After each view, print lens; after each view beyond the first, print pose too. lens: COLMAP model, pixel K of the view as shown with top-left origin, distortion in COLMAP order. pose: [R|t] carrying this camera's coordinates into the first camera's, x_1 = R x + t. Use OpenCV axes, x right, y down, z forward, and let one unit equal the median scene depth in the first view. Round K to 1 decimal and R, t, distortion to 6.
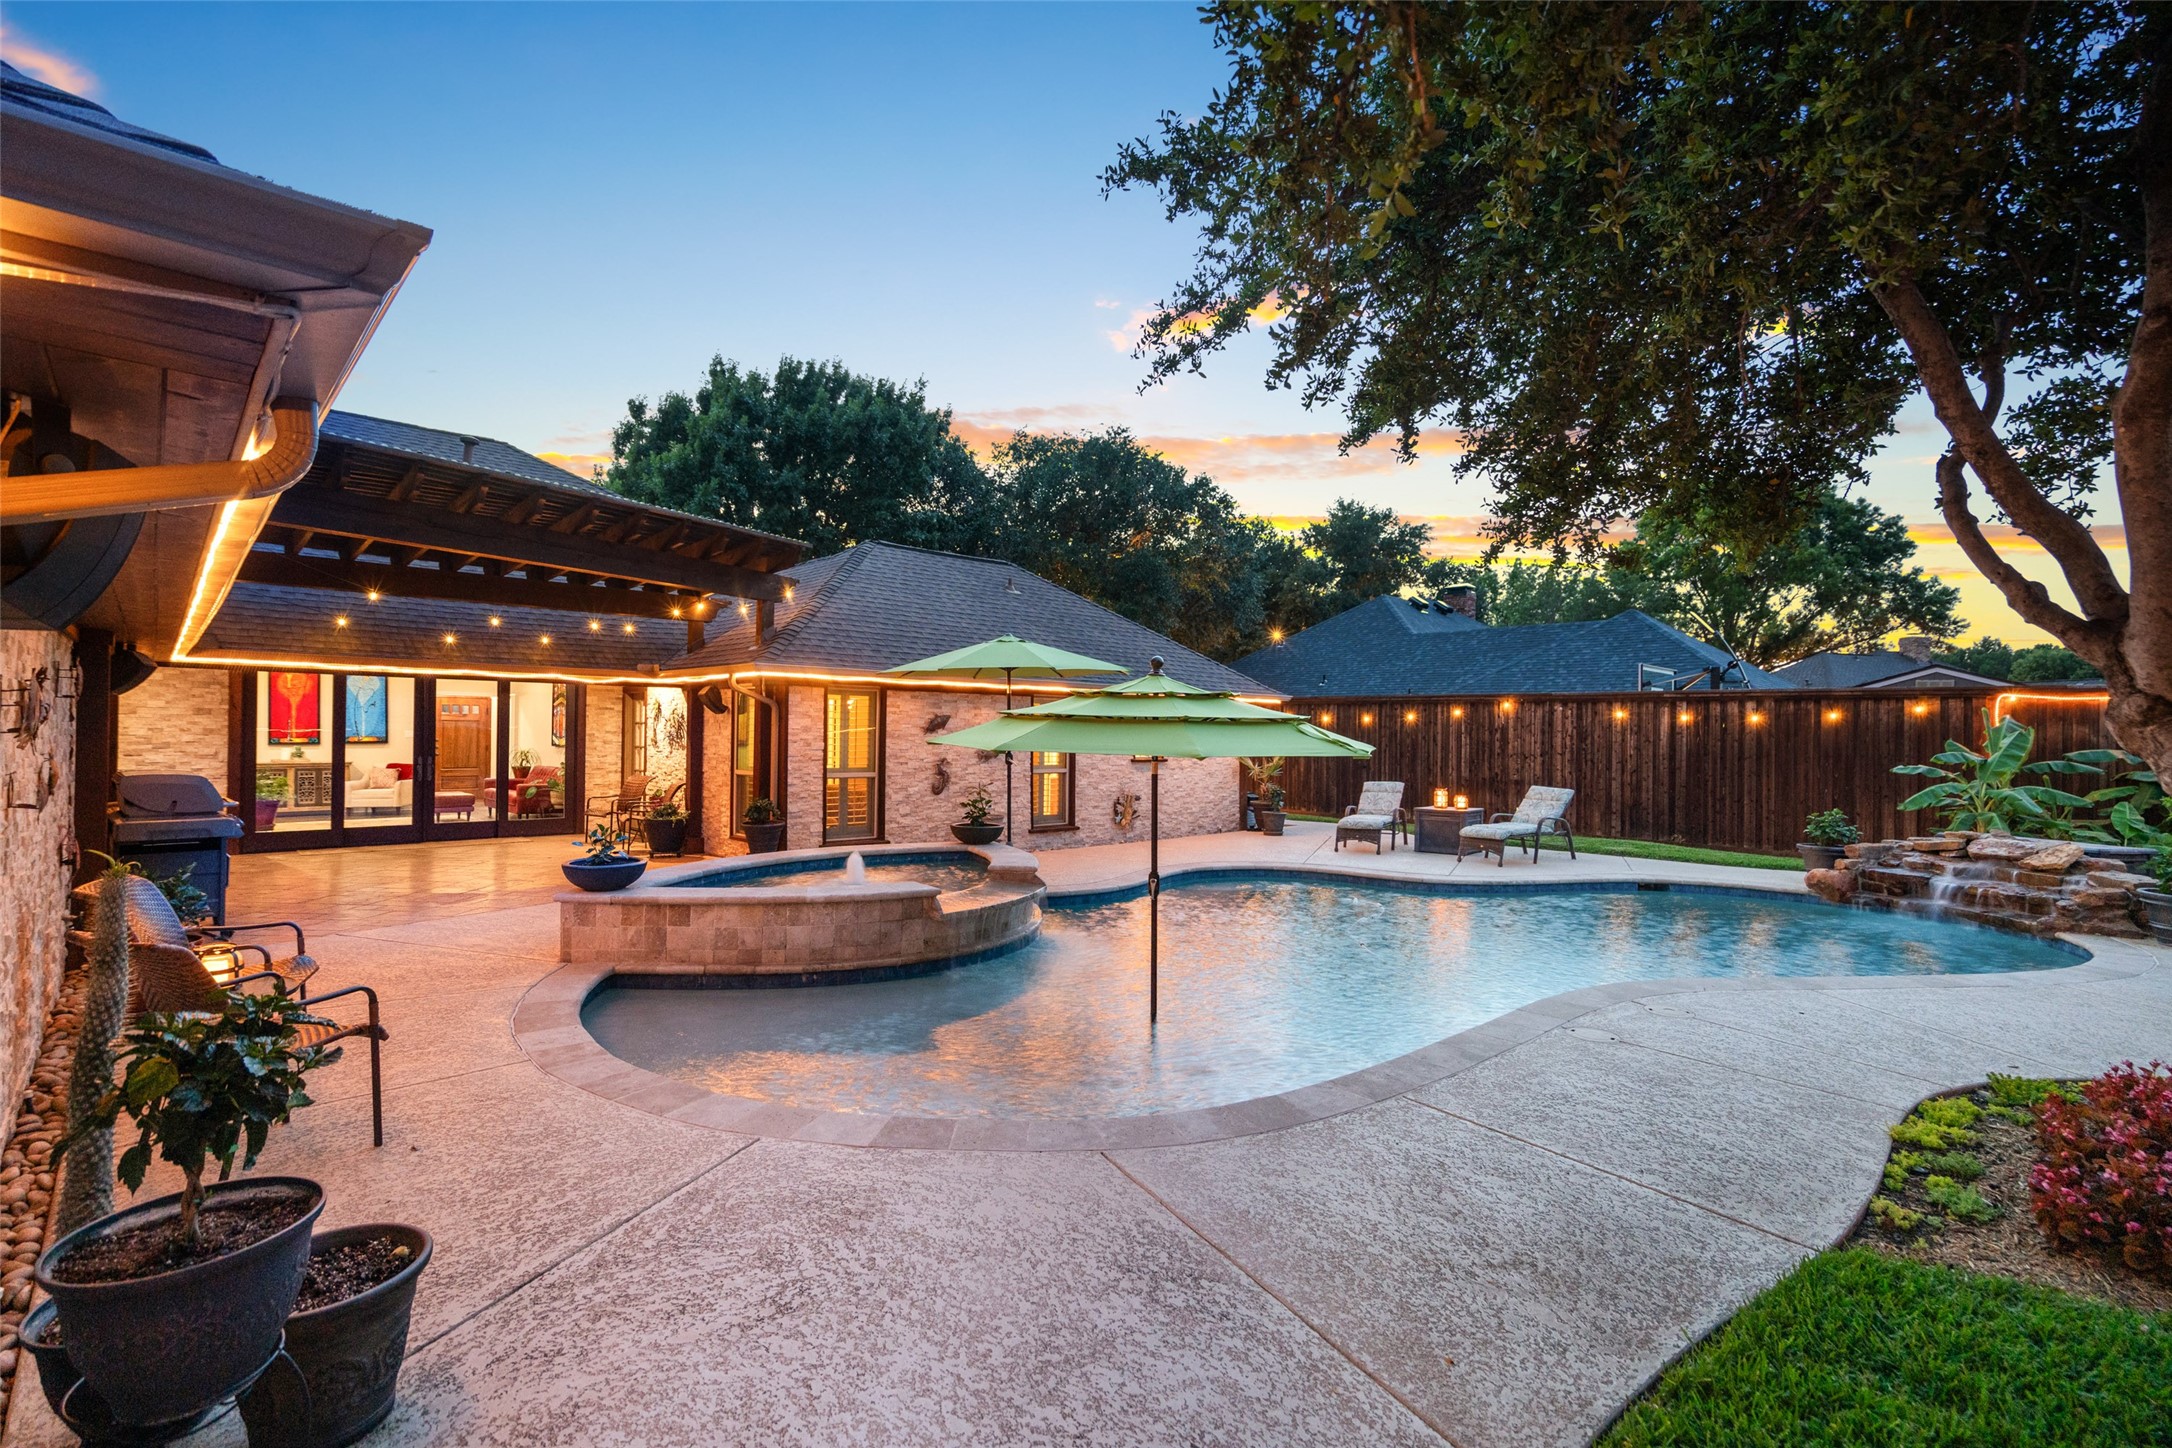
lens RADIAL K [[995.3, 0, 1096.1], [0, 995.3, 726.3], [0, 0, 1]] dist [-0.000140, 0.000240]
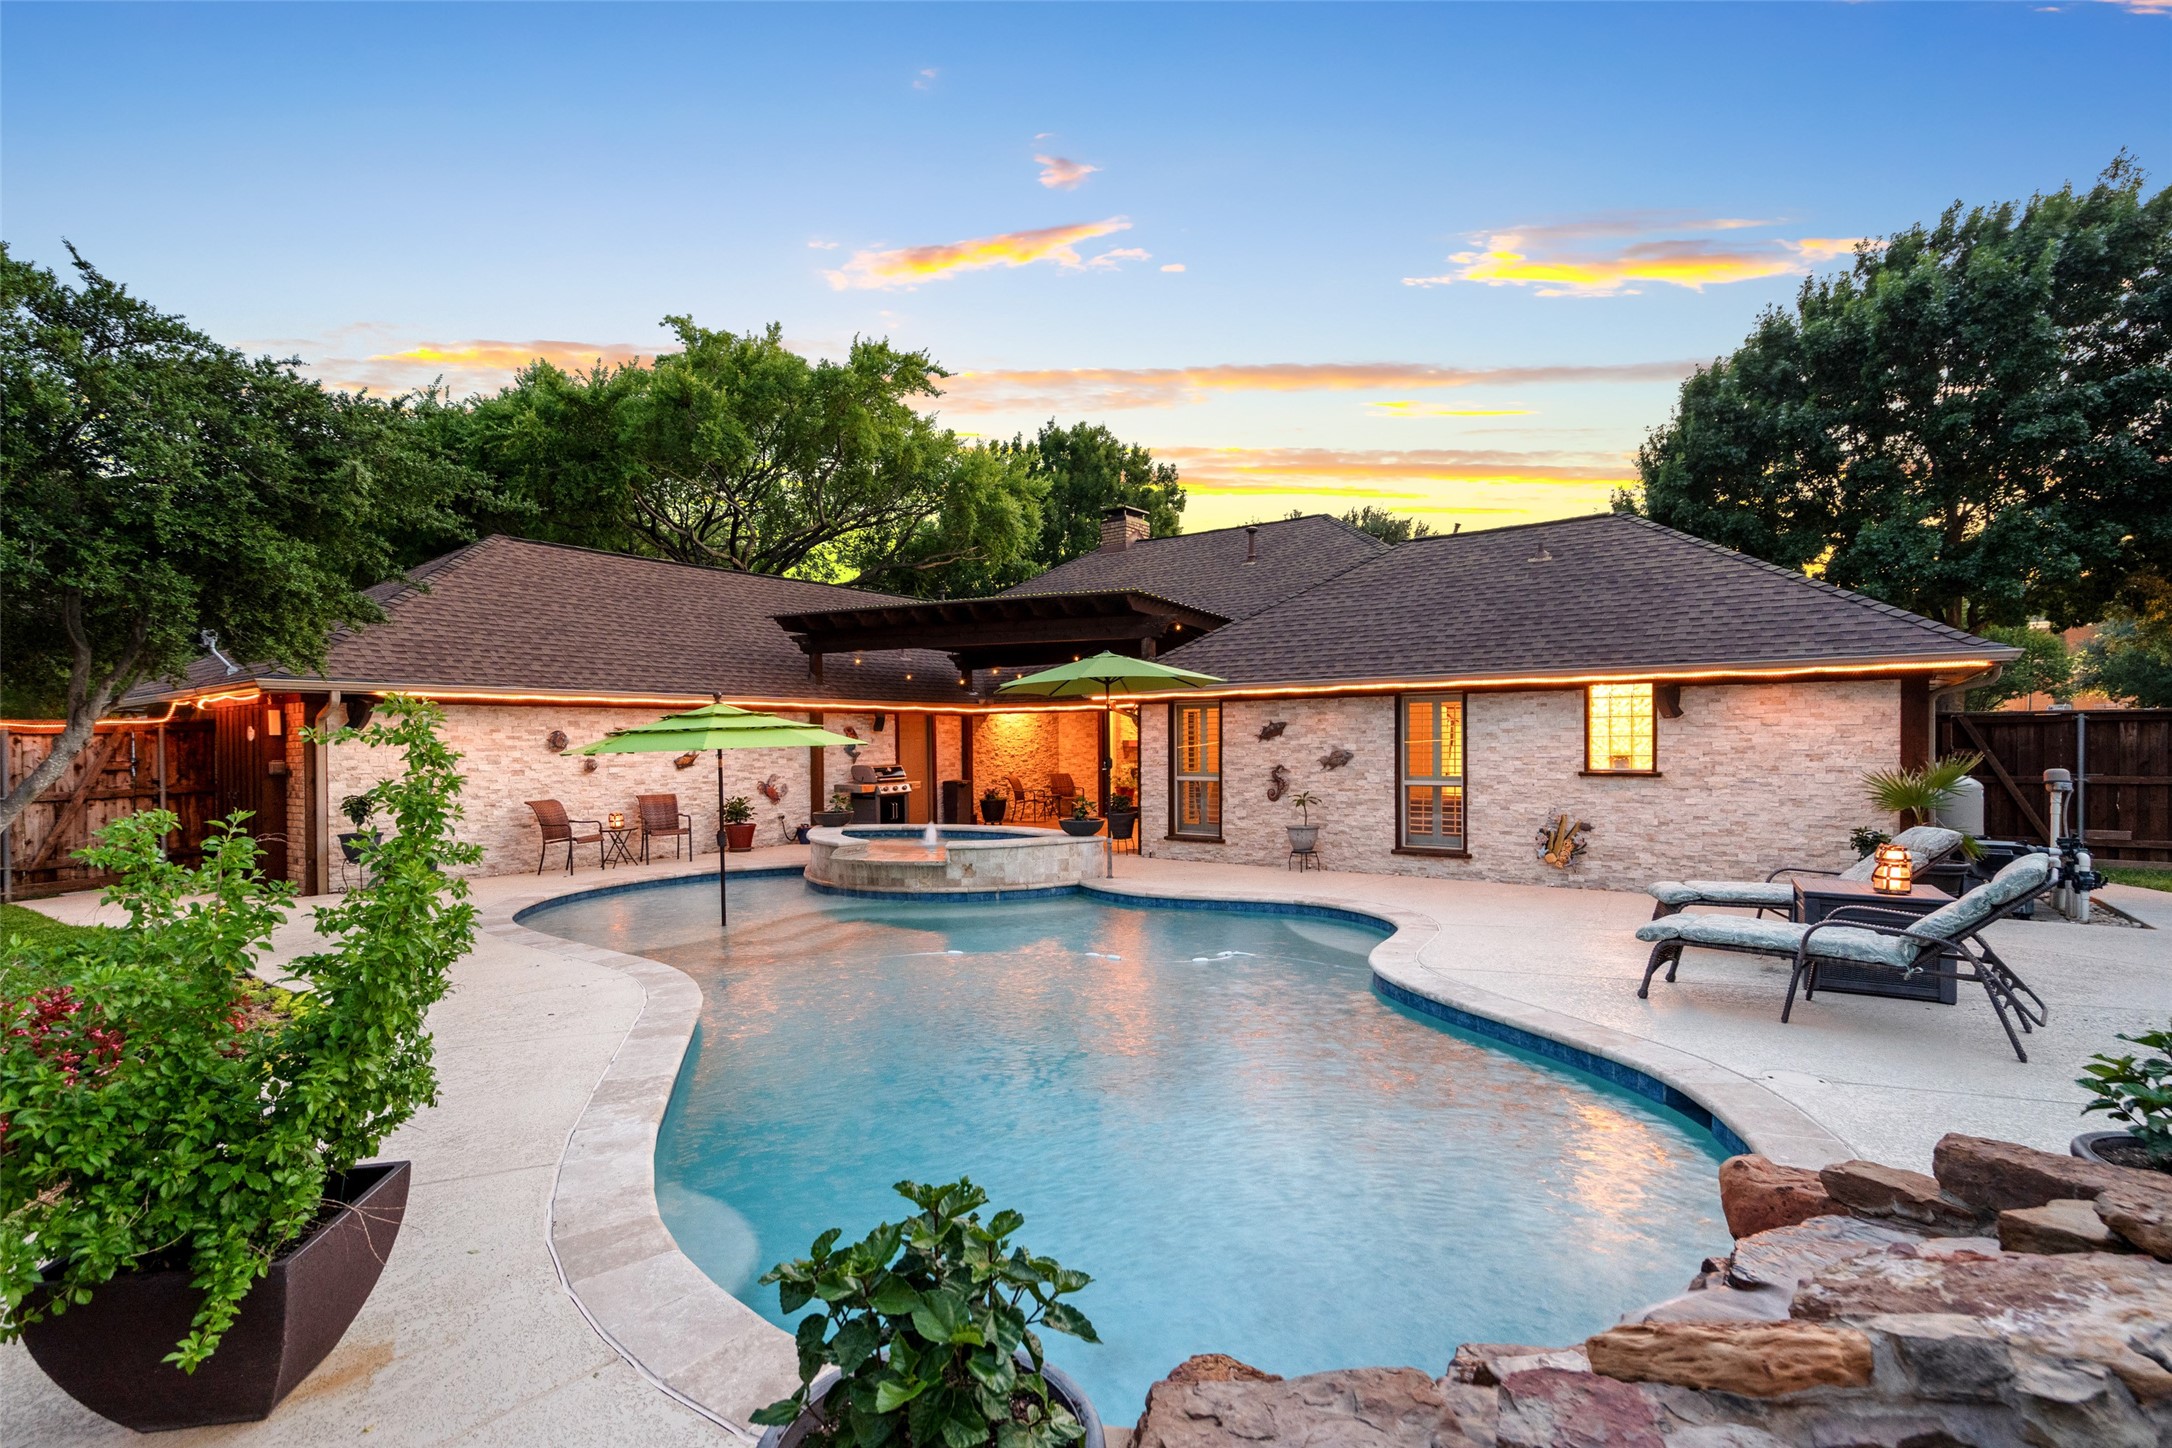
lens RADIAL K [[995.3, 0, 1068.6], [0, 995.3, 741.9], [0, 0, 1]] dist [-0.000140, 0.000240]
pose [[0.165857, -0.015867, -0.986022, 0.804990], [0.013207, 0.999817, -0.013867, 0.019589], [0.986061, -0.010723, 0.166036, 0.622437]]
